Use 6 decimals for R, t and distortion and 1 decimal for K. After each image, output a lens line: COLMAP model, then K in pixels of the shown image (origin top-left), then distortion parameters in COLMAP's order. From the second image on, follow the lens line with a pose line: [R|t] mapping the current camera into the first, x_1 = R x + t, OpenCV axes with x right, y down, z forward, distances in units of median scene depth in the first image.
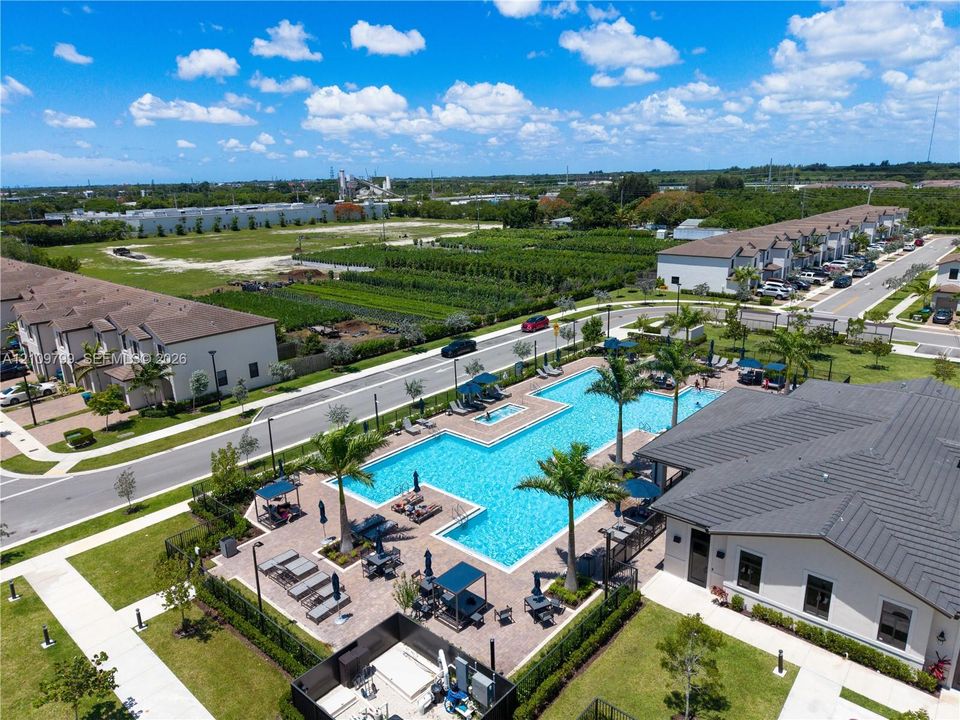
lens RADIAL K [[651.3, 0, 479.5], [0, 651.3, 330.5], [0, 0, 1]] dist [0.002472, -0.002952]
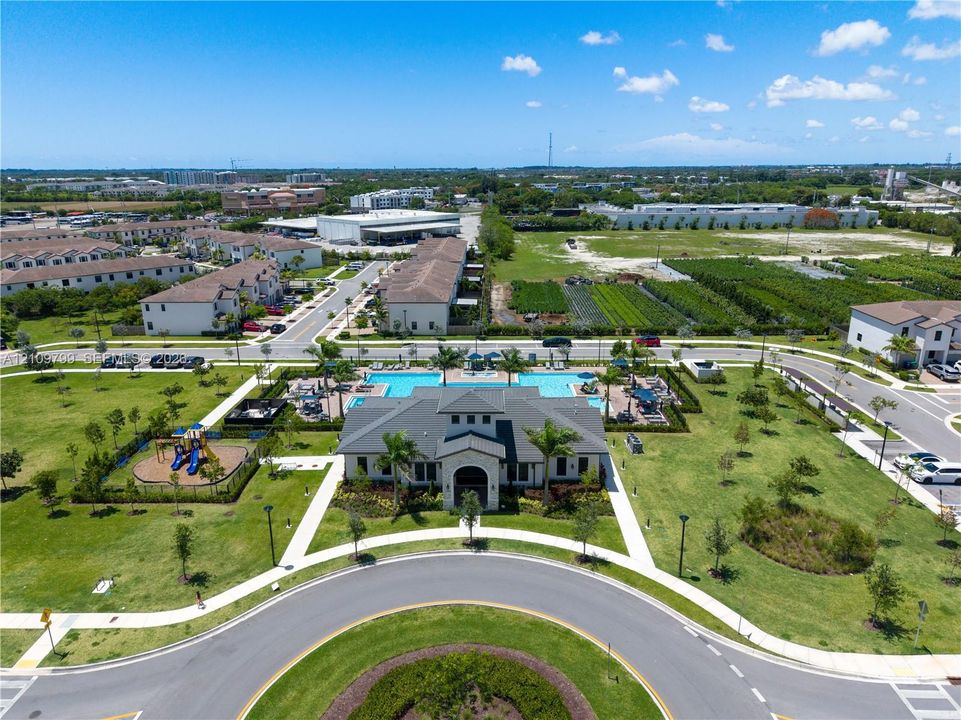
lens RADIAL K [[639.2, 0, 480.5], [0, 639.2, 360.0], [0, 0, 1]] dist [0.002331, 0.001765]
pose [[0.650822, 0.236416, -0.721483, 0.773456], [-0.182593, 0.971130, 0.153511, -0.106250], [0.736946, 0.031829, 0.675201, -0.096042]]
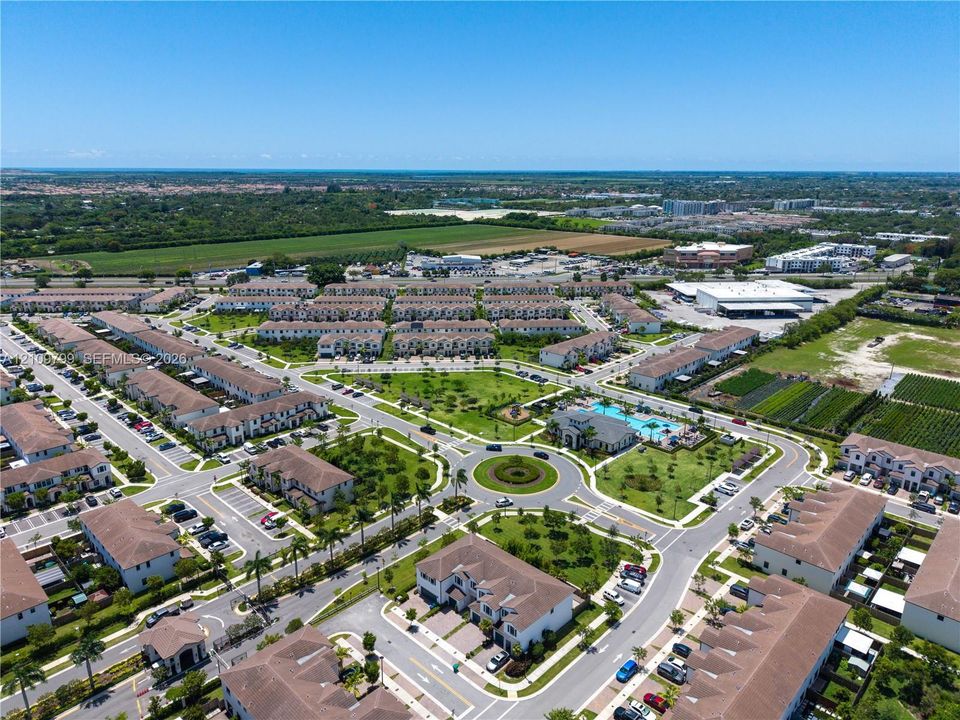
lens RADIAL K [[638.6, 0, 480.0], [0, 638.6, 360.0], [0, 0, 1]] dist [0.002331, 0.001765]
pose [[-0.047060, 0.309456, -0.949749, 2.340229], [-0.229928, 0.921915, 0.311780, -0.747581], [0.972069, 0.233047, 0.027767, -0.091147]]
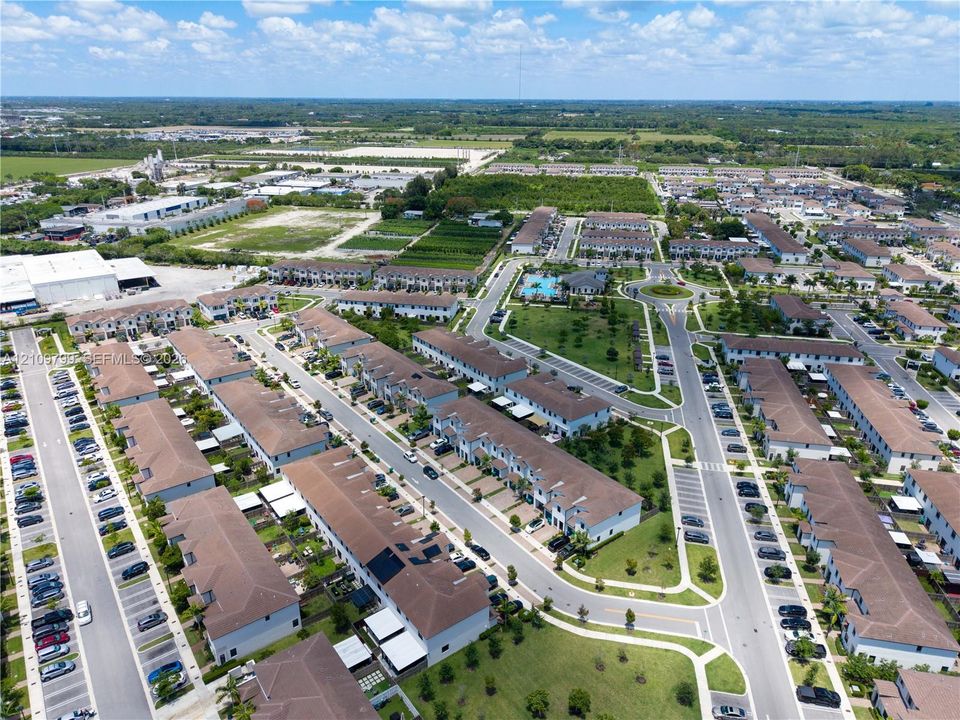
lens RADIAL K [[638.6, 0, 480.0], [0, 638.6, 360.0], [0, 0, 1]] dist [0.002331, 0.001765]
pose [[0.863961, -0.163733, 0.476196, -1.849189], [0.091374, 0.980937, 0.171501, -0.134436], [-0.495199, -0.104658, 0.862453, -2.206640]]
